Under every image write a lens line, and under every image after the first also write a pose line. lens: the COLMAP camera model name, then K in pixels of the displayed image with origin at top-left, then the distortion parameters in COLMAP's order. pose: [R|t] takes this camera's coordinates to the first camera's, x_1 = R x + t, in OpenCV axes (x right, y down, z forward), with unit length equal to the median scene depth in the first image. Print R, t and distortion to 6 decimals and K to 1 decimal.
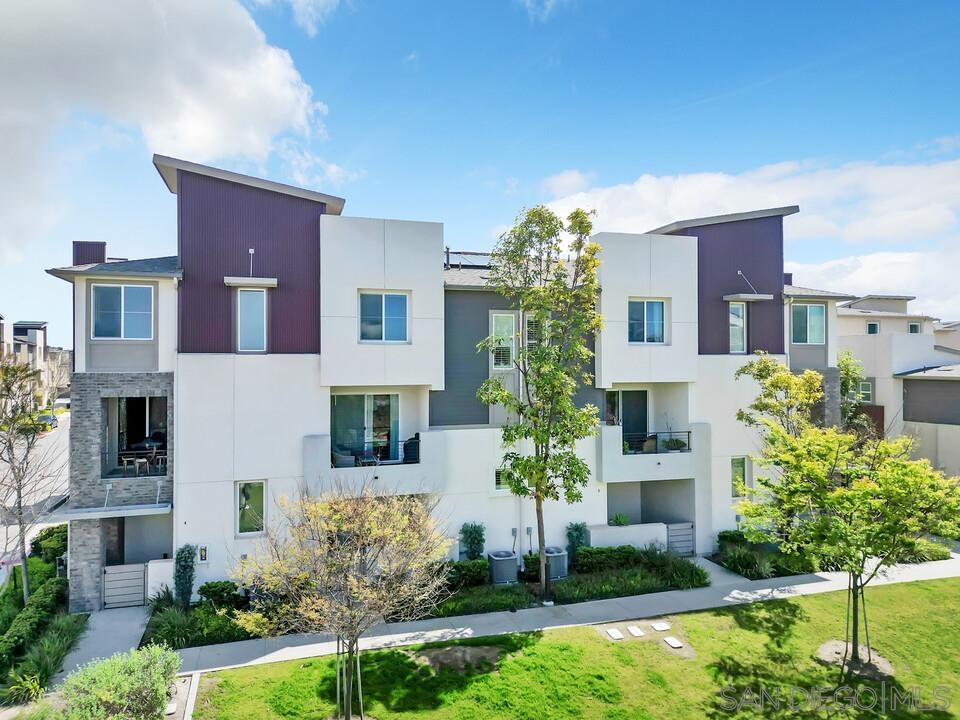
lens RADIAL K [[703.6, 0, 516.7], [0, 703.6, 355.5], [0, 0, 1]] dist [0.026675, -0.001290]
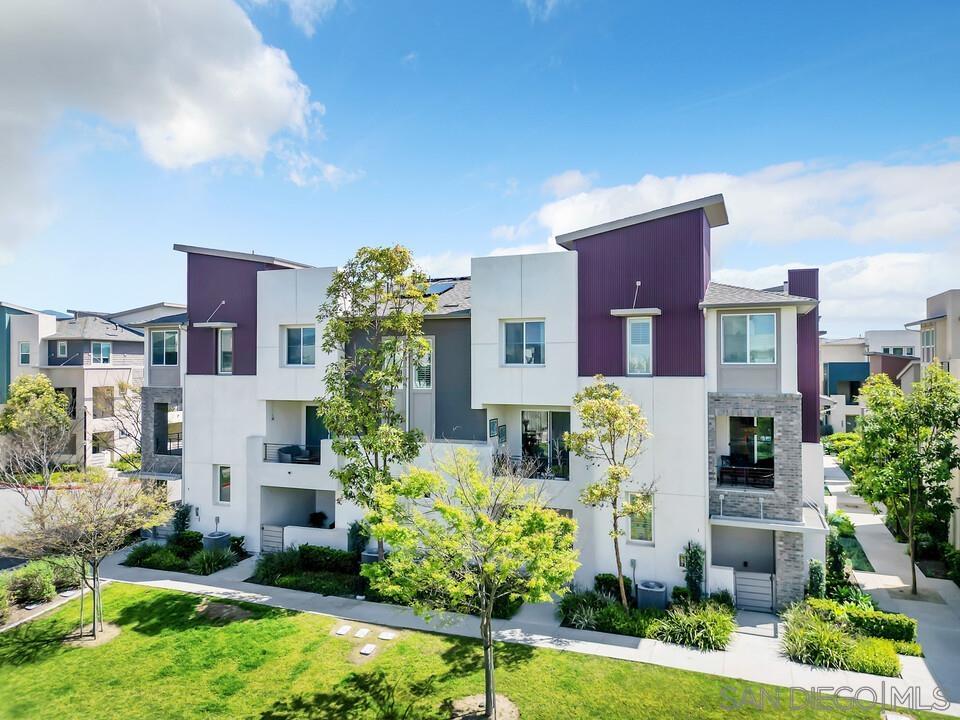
lens RADIAL K [[690.0, 0, 498.7], [0, 690.0, 365.0], [0, 0, 1]] dist [0.031117, -0.000802]
pose [[0.766302, -0.008385, -0.642426, 0.918547], [-0.004616, 0.999817, -0.018556, 0.000620], [0.642464, 0.017185, 0.766123, 0.287701]]
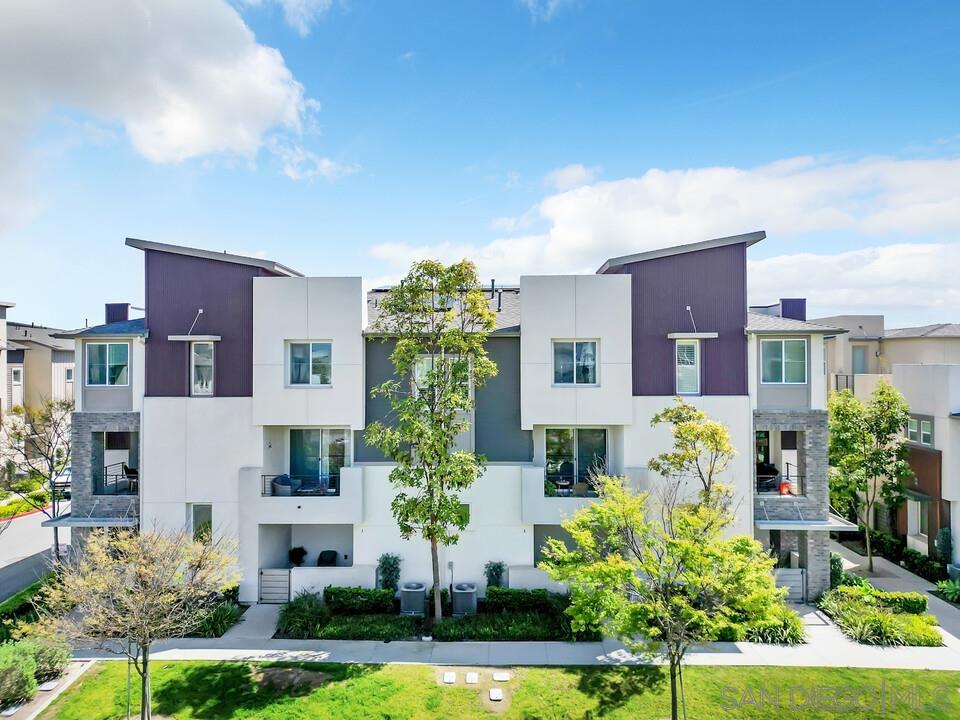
lens RADIAL K [[703.6, 0, 516.7], [0, 703.6, 355.5], [0, 0, 1]] dist [0.026675, -0.001290]
pose [[0.940842, -0.007992, -0.338751, 0.524321], [0.002823, 0.999872, -0.015751, -0.051354], [0.338834, 0.013863, 0.940744, 0.053642]]
